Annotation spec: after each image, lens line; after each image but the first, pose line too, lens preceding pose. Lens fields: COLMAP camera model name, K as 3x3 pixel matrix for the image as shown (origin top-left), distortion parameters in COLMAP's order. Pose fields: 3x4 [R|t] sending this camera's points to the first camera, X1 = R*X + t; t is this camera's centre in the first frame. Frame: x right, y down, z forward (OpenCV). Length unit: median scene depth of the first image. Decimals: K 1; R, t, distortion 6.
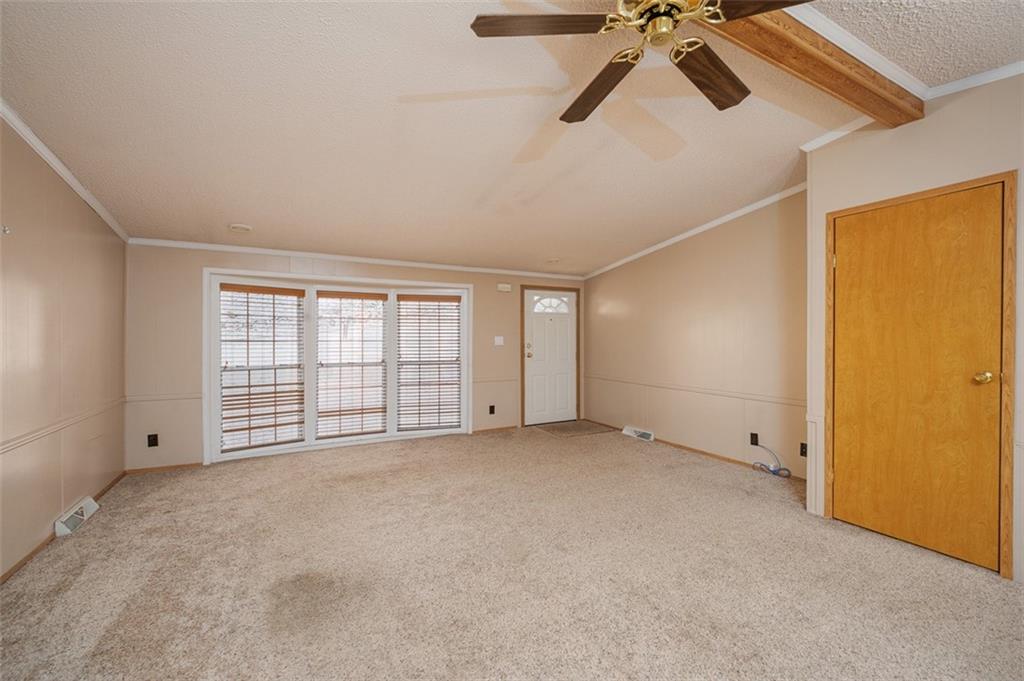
lens RADIAL K [[423.4, 0, 512.0], [0, 423.4, 340.5], [0, 0, 1]] dist [-0.001424, -0.000419]
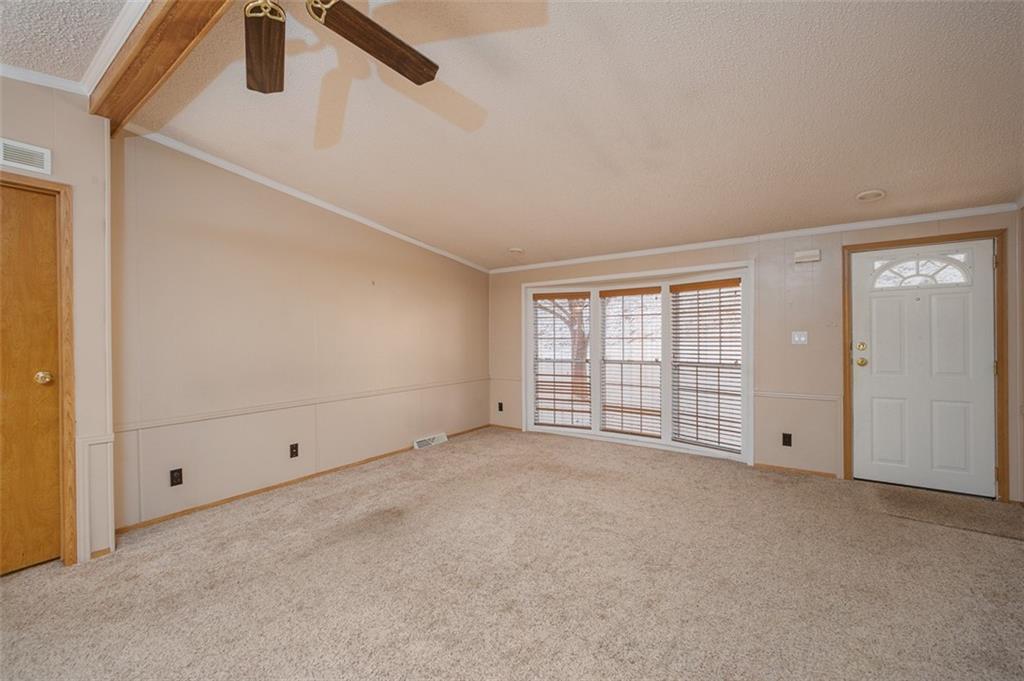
lens RADIAL K [[423.4, 0, 512.0], [0, 423.4, 340.5], [0, 0, 1]] dist [-0.001424, -0.000419]
pose [[0.435369, 0.005501, -0.900235, 0.381673], [0.005505, 0.999946, 0.008773, -0.004149], [0.900235, -0.008776, 0.435316, 0.316665]]
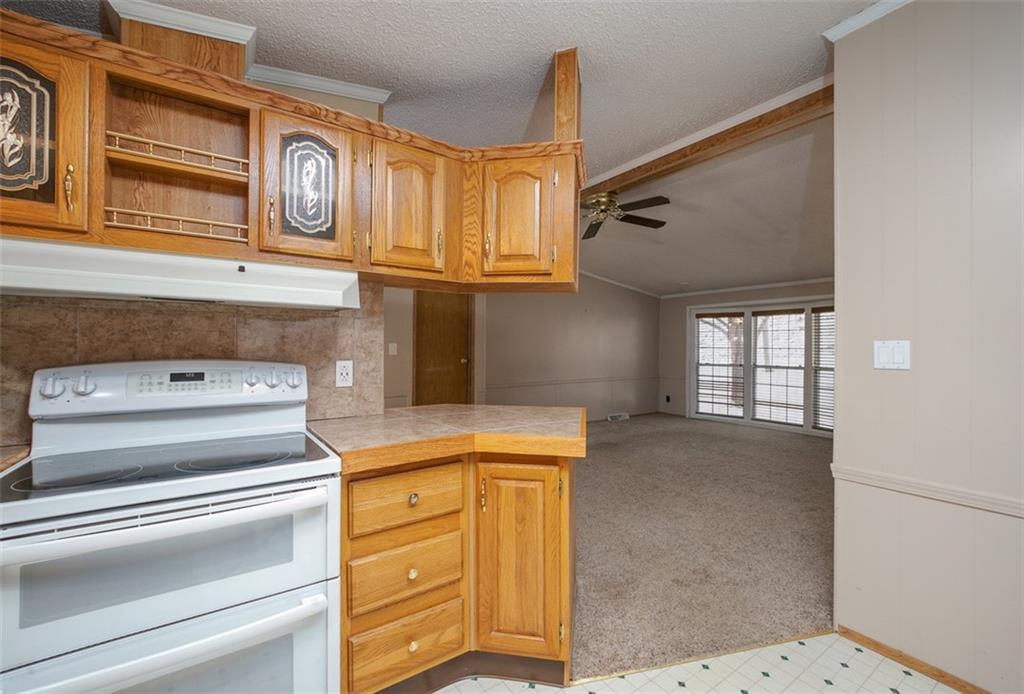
lens RADIAL K [[421.5, 0, 515.5], [0, 421.5, 342.5], [0, 0, 1]] dist [-0.000492, -0.000023]
pose [[0.106068, -0.004371, -0.994349, 0.783329], [-0.007621, 0.999957, -0.005209, -0.004239], [0.994330, 0.008130, 0.106030, 0.080196]]
